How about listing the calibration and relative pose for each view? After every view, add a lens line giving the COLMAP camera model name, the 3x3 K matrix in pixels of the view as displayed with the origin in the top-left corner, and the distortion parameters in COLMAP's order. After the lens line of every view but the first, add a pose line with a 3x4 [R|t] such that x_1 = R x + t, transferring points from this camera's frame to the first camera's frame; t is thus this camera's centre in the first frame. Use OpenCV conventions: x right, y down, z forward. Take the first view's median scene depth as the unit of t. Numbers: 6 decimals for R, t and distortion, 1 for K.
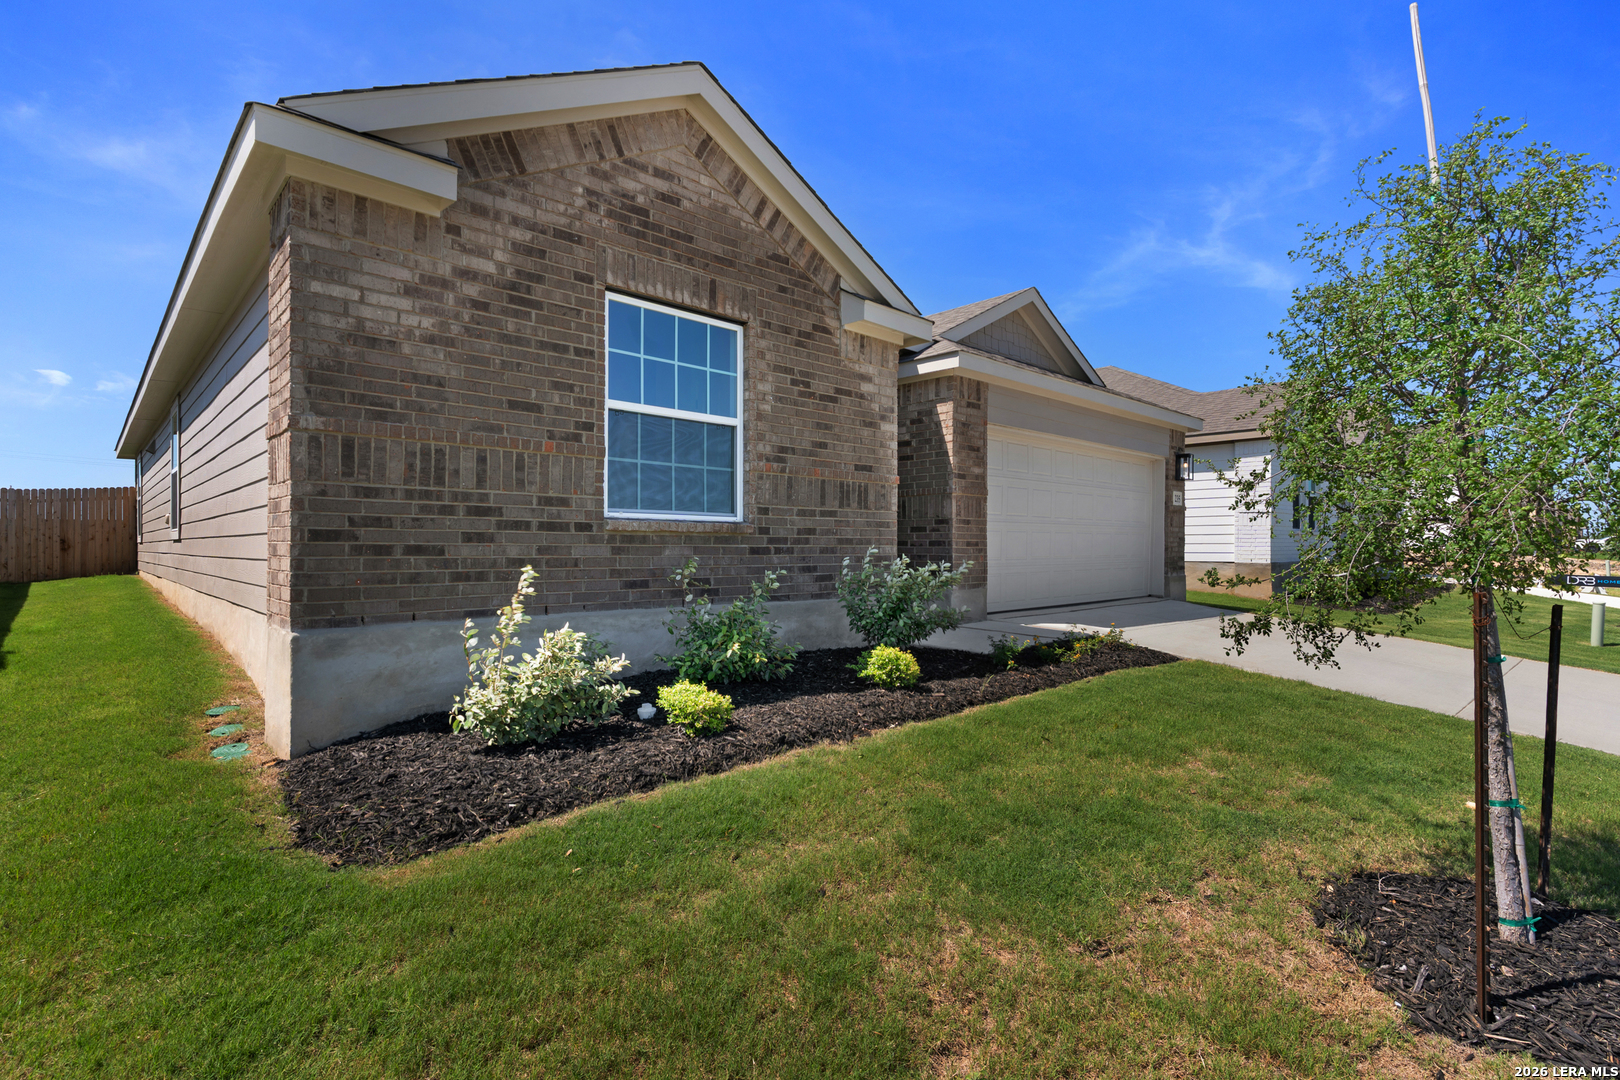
lens RADIAL K [[776.8, 0, 808.6], [0, 776.8, 546.7], [0, 0, 1]] dist [-0.005080, -0.001231]
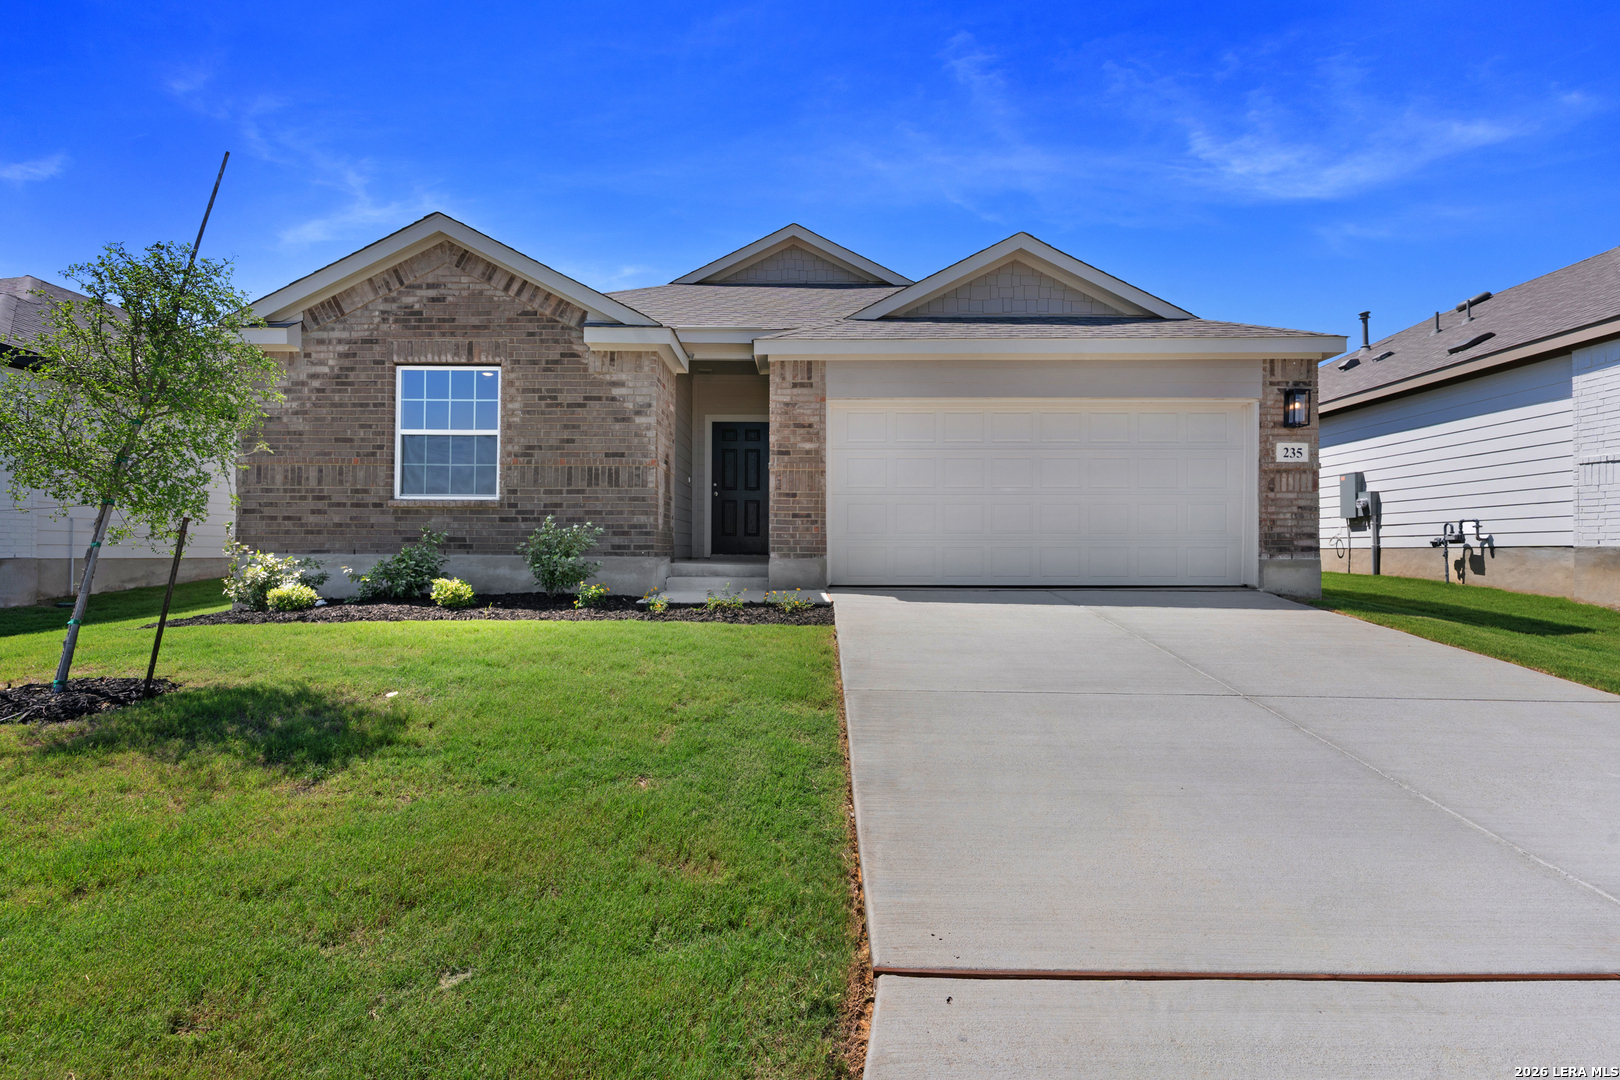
lens RADIAL K [[776.8, 0, 813.3], [0, 776.8, 538.7], [0, 0, 1]] dist [-0.005080, -0.001231]
pose [[0.721205, -0.014702, -0.692565, 1.521925], [-0.001747, 0.999733, -0.023042, 0.082864], [0.692719, 0.017828, 0.720987, 0.402596]]
